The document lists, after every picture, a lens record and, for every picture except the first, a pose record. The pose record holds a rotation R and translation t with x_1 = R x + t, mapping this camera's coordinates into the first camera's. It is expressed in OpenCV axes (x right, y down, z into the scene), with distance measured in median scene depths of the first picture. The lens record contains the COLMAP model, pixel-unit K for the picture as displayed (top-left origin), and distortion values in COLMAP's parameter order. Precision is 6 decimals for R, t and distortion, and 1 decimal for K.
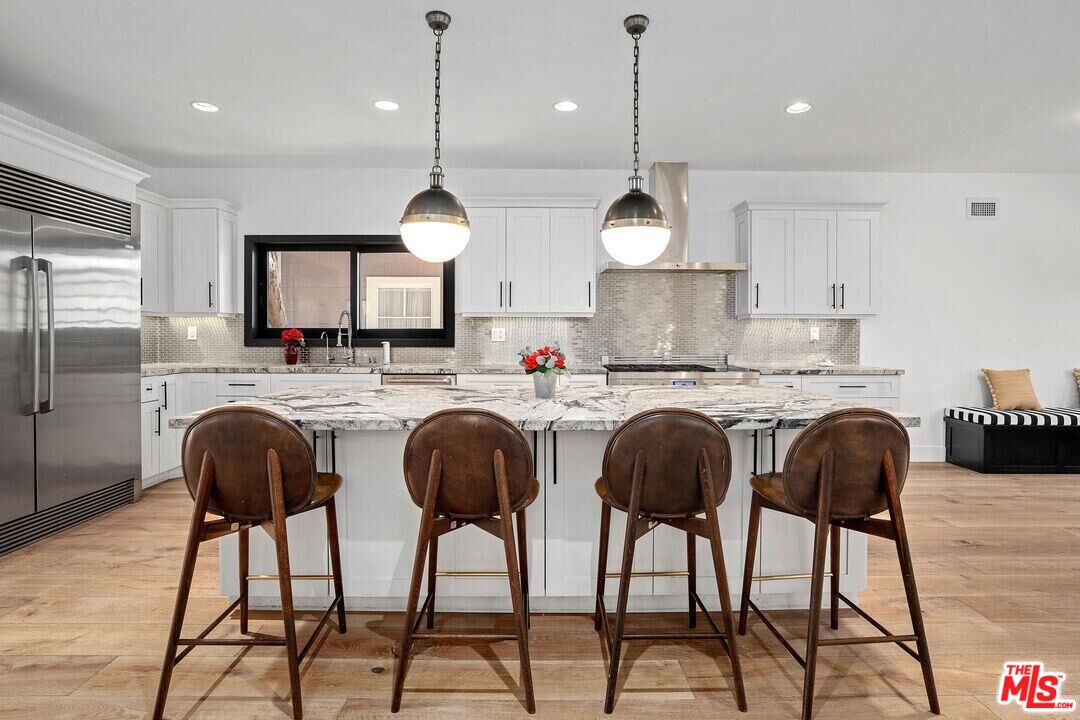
lens RADIAL K [[565.9, 0, 543.7], [0, 565.9, 340.4], [0, 0, 1]] dist [-0.075386, 0.022502]
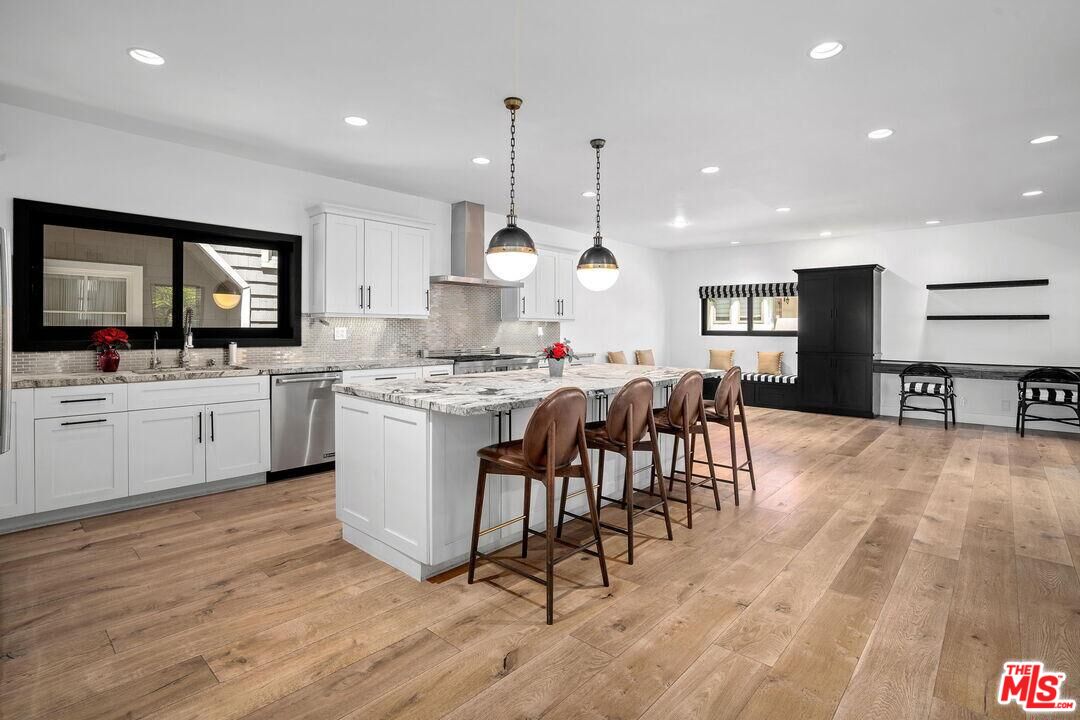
lens RADIAL K [[538.7, 0, 539.0], [0, 538.7, 322.8], [0, 0, 1]] dist [0.001987, 0.000386]
pose [[0.712962, 0.009597, 0.701137, -0.663544], [0.009100, 0.999695, -0.022937, -0.005262], [-0.701144, 0.022734, 0.712657, 0.015415]]
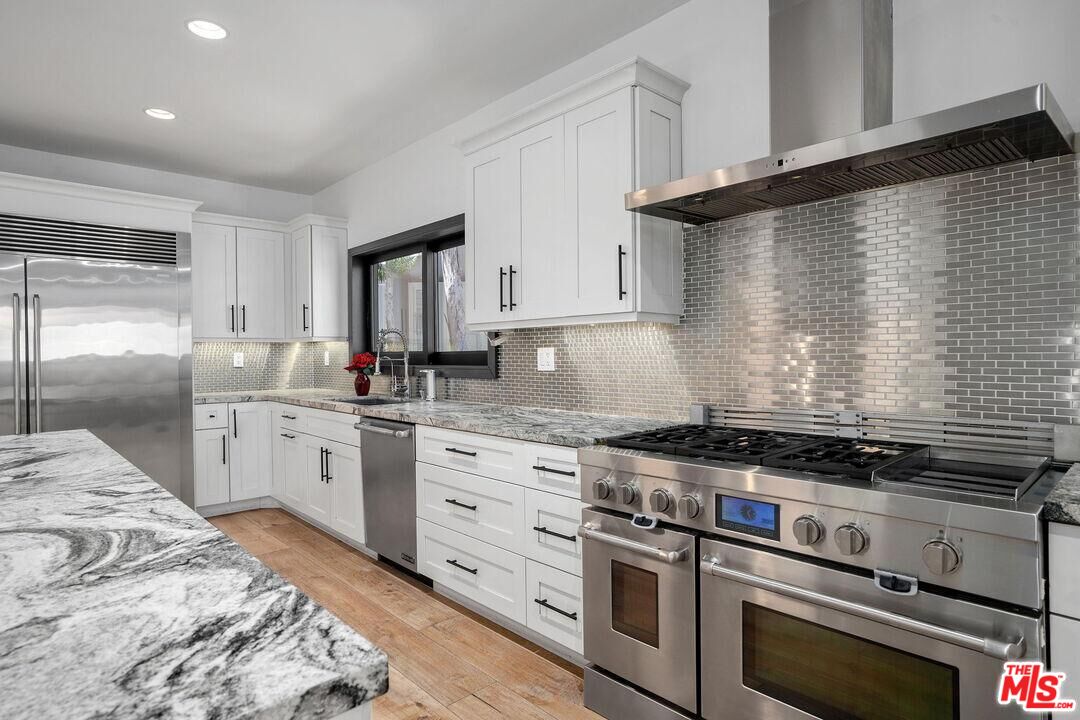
lens RADIAL K [[591.4, 0, 540.0], [0, 591.4, 360.0], [0, 0, 1]] dist [-0.021813, -0.000459]
pose [[0.646787, -0.005586, -0.762650, 0.478866], [0.003647, 0.999984, -0.004232, -0.007127], [0.762662, -0.000044, 0.646798, 0.748019]]
